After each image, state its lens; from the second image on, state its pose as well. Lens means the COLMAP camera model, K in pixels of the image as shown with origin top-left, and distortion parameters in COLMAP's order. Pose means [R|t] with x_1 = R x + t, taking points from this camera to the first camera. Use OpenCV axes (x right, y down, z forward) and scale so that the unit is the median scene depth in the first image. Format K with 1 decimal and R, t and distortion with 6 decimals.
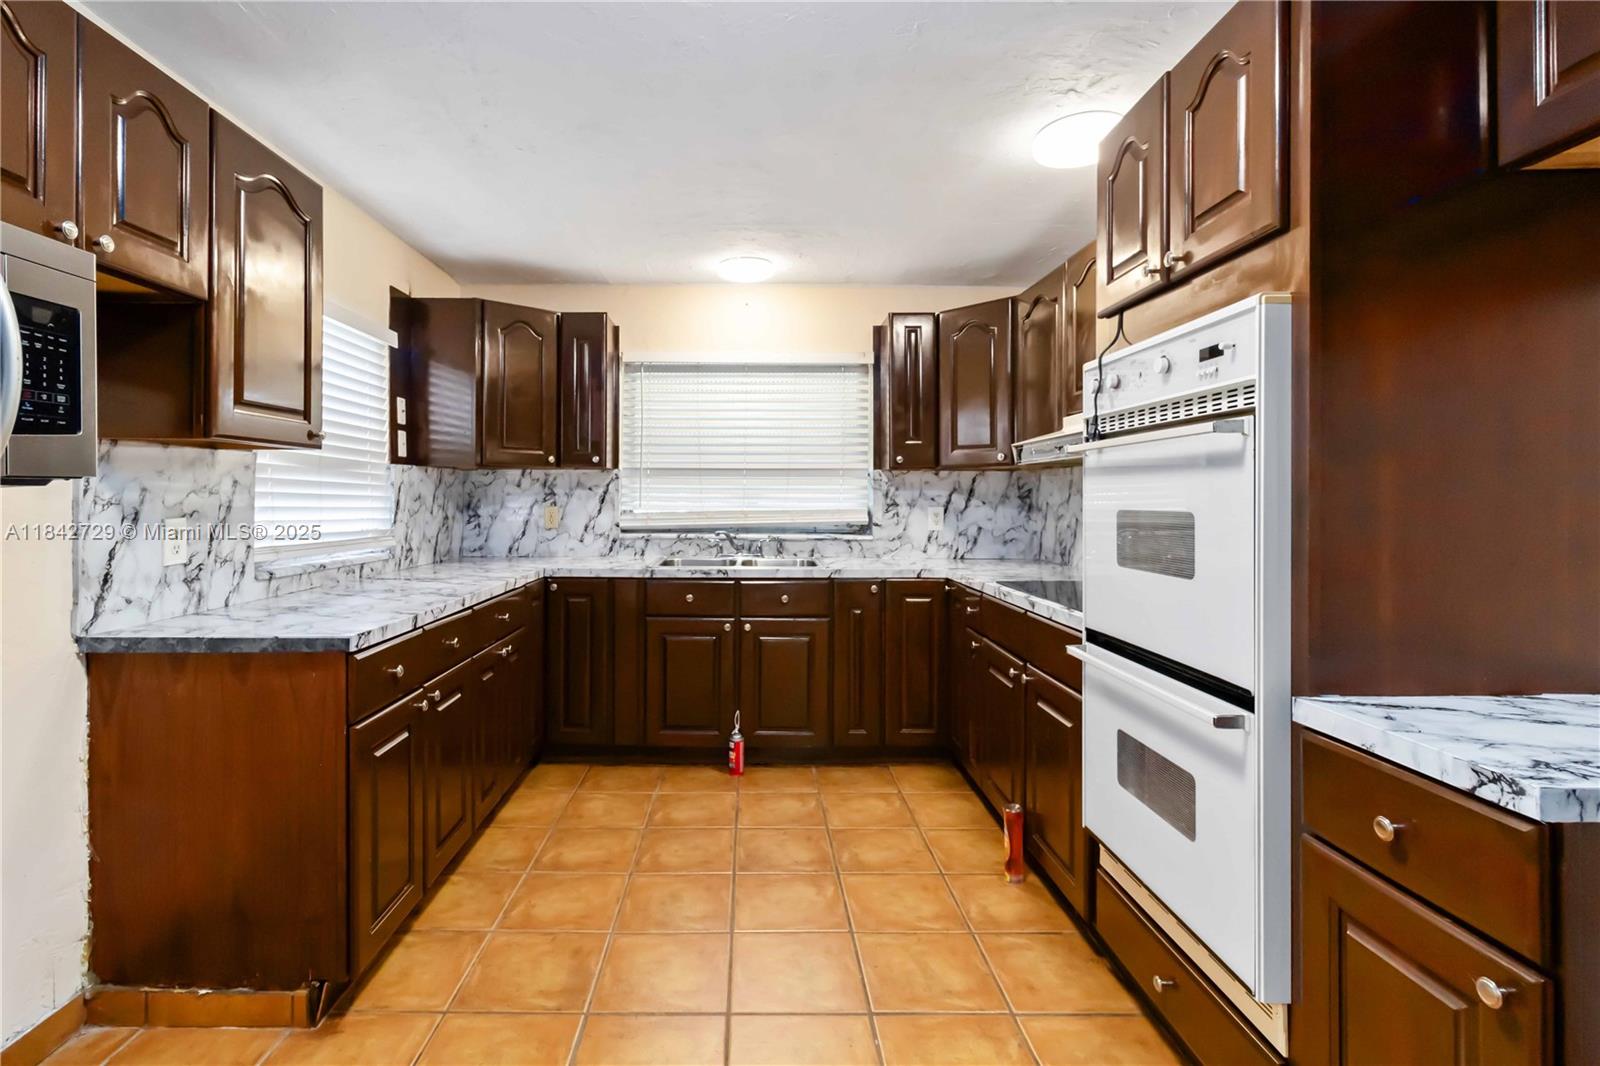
lens RADIAL K [[749.4, 0, 746.0], [0, 749.4, 496.8], [0, 0, 1]] dist [0.003169, -0.000960]
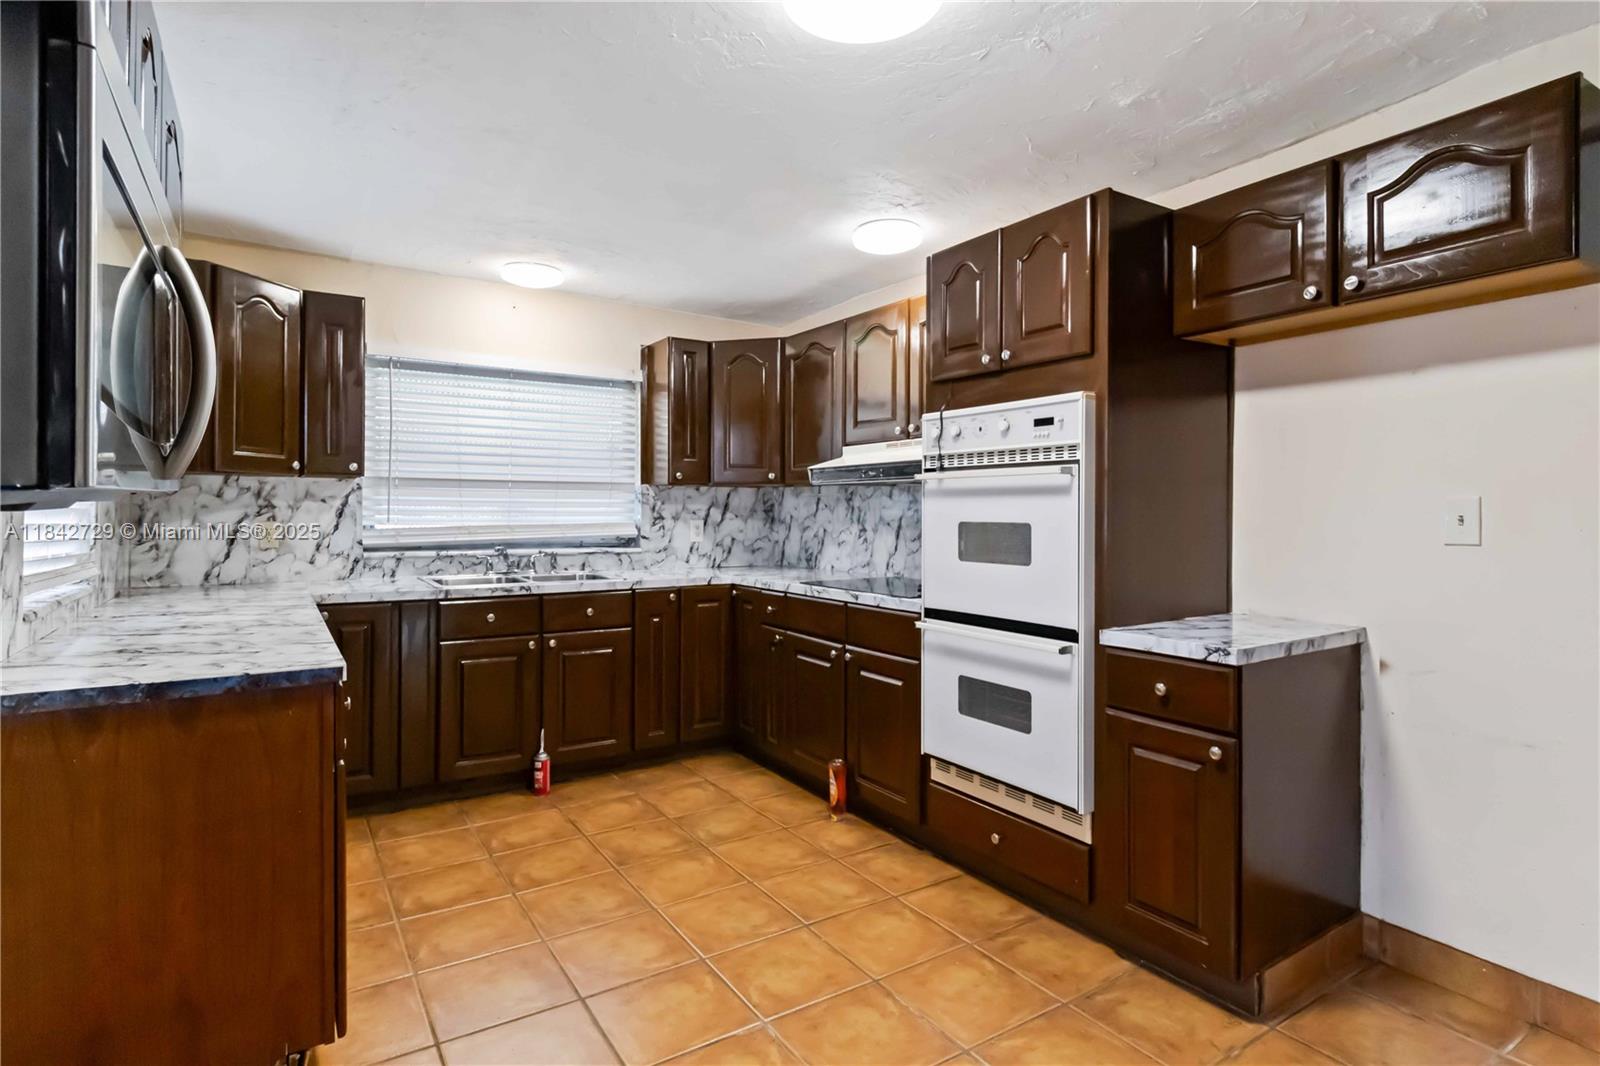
lens RADIAL K [[807.3, 0, 794.5], [0, 807.3, 510.2], [0, 0, 1]] dist [-0.002006, 0.001202]
pose [[0.846387, 0.001291, 0.532567, -0.351347], [-0.002360, 0.999996, 0.001327, -0.003468], [-0.532563, -0.002380, 0.846387, -0.078780]]
